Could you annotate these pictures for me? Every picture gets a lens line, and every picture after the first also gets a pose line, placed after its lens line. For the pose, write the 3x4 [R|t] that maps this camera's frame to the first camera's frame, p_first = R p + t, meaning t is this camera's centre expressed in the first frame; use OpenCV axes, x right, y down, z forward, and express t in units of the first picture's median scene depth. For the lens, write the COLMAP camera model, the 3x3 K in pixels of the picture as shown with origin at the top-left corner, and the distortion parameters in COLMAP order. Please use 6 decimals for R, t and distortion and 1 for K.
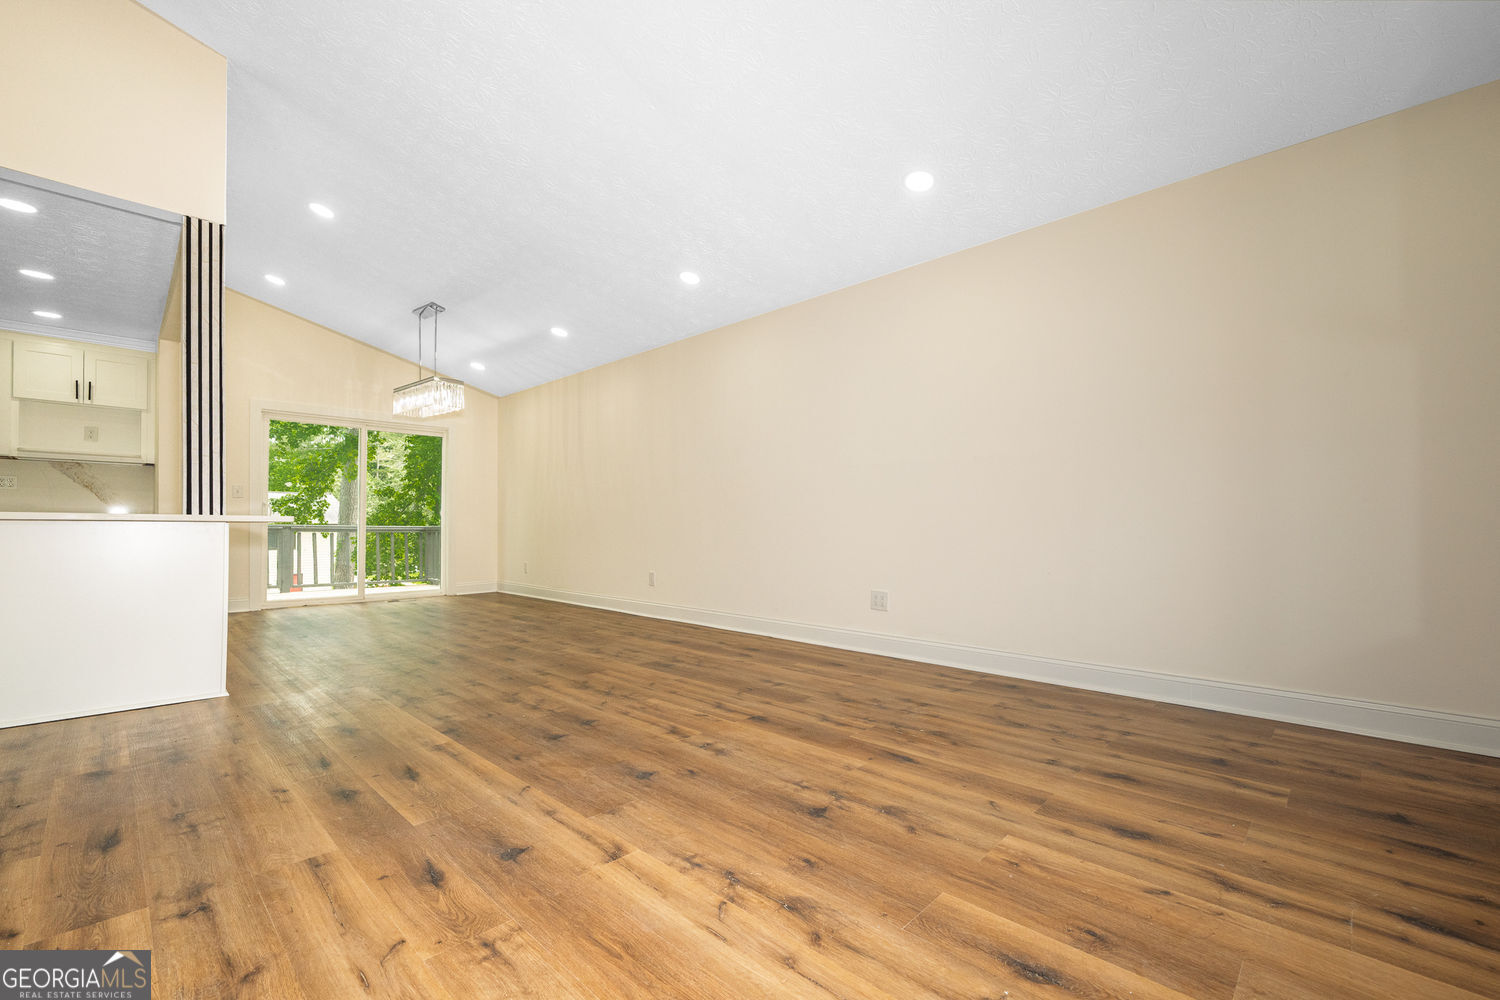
lens RADIAL K [[618.7, 0, 774.6], [0, 618.7, 542.5], [0, 0, 1]] dist [0.002768, 0.003665]
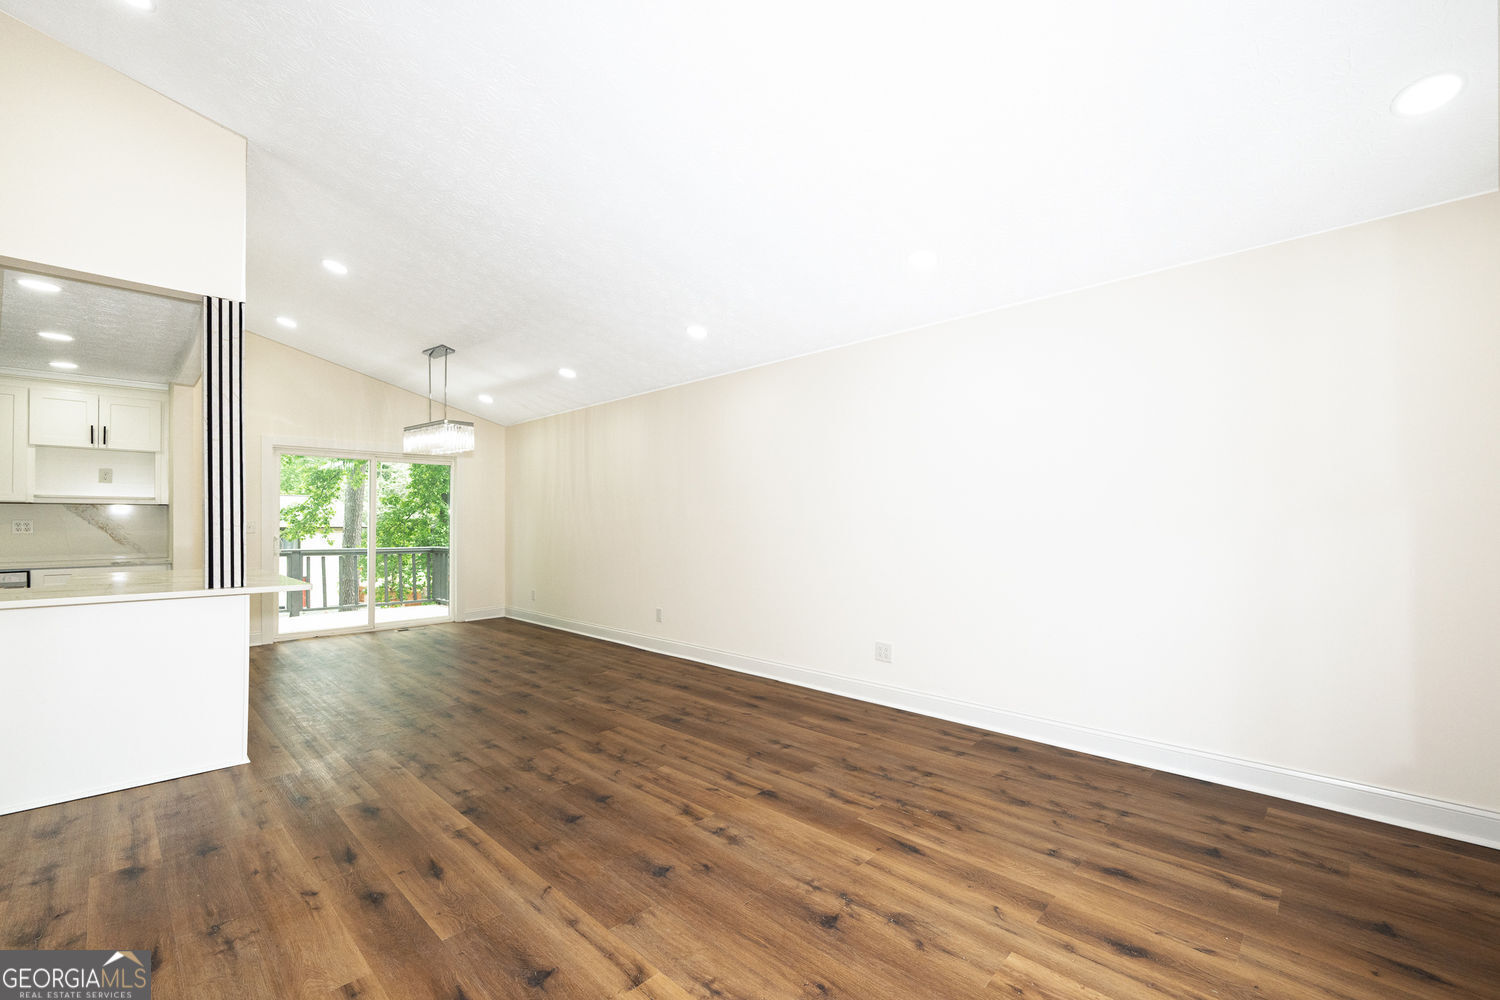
lens RADIAL K [[618.7, 0, 778.7], [0, 618.7, 535.7], [0, 0, 1]] dist [0.002768, 0.003665]
pose [[0.999987, -0.004119, 0.002920, -0.010998], [0.004121, 0.999991, -0.000644, -0.147878], [-0.002917, 0.000656, 0.999996, -0.030671]]
